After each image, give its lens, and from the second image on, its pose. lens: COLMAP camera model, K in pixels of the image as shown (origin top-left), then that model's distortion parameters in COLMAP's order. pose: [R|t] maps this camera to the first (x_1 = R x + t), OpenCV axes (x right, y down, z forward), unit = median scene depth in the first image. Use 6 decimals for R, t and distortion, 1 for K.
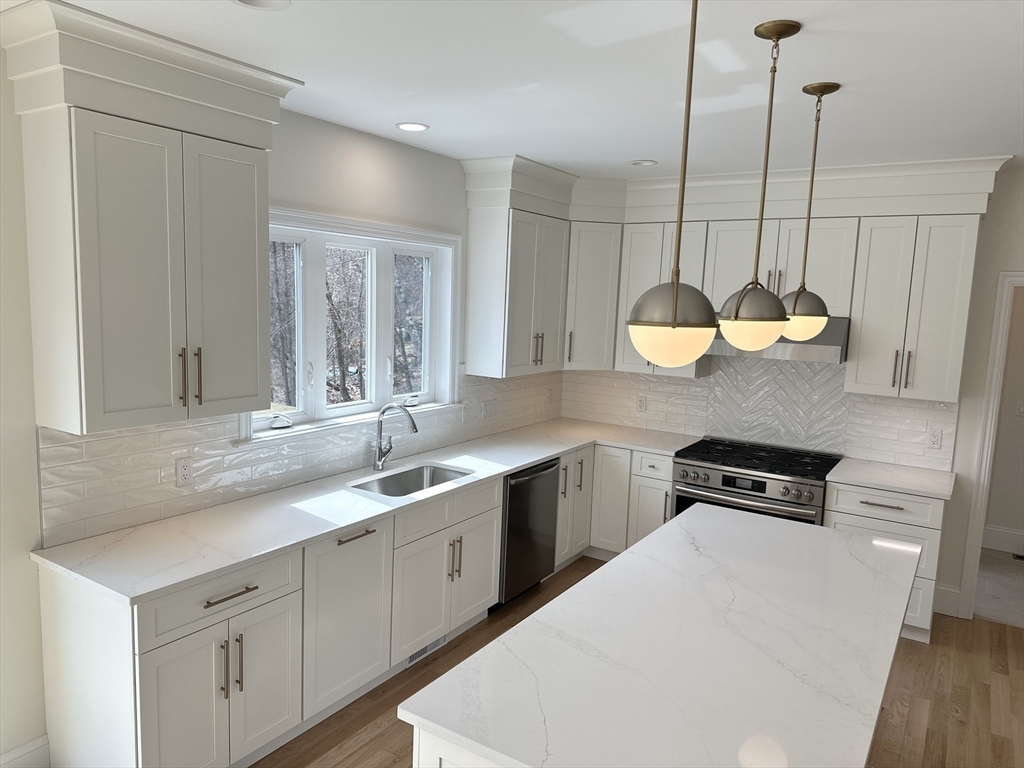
lens RADIAL K [[710.9, 0, 508.7], [0, 710.9, 384.2], [0, 0, 1]] dist [0.067037, -0.090183]
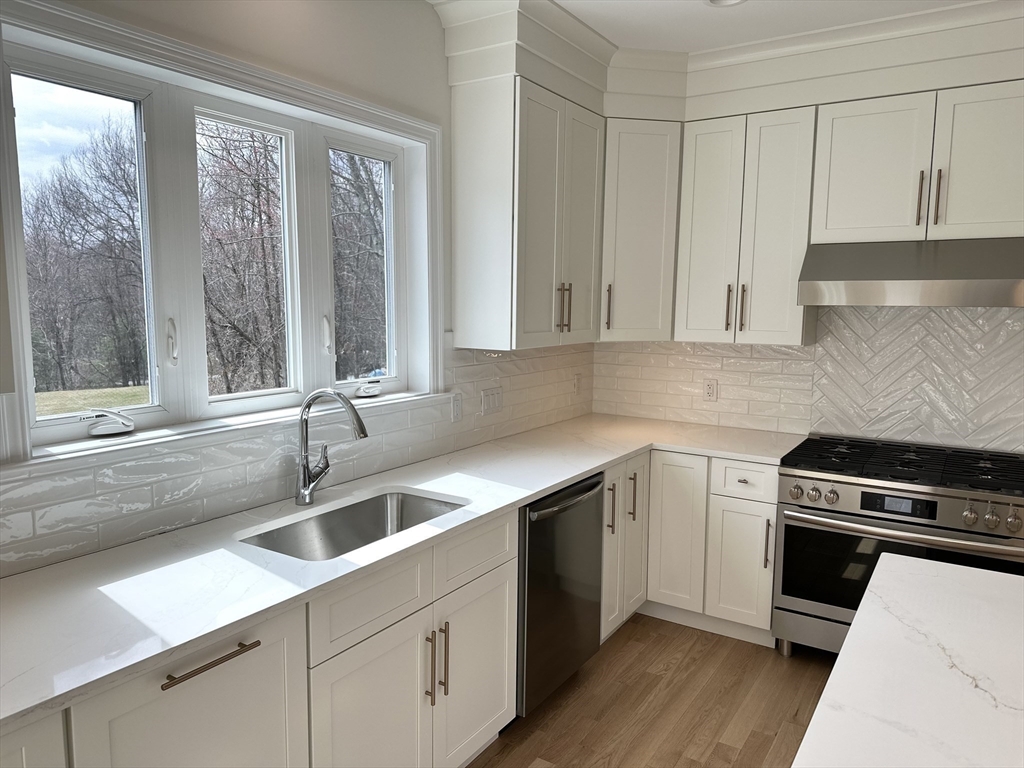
lens RADIAL K [[727.4, 0, 512.0], [0, 727.4, 384.0], [0, 0, 1]] dist [0.020733, -0.002229]
pose [[0.999606, -0.027965, -0.002365, -0.007871], [0.027944, 0.999575, -0.008311, 0.028155], [0.002596, 0.008241, 0.999963, 0.356127]]
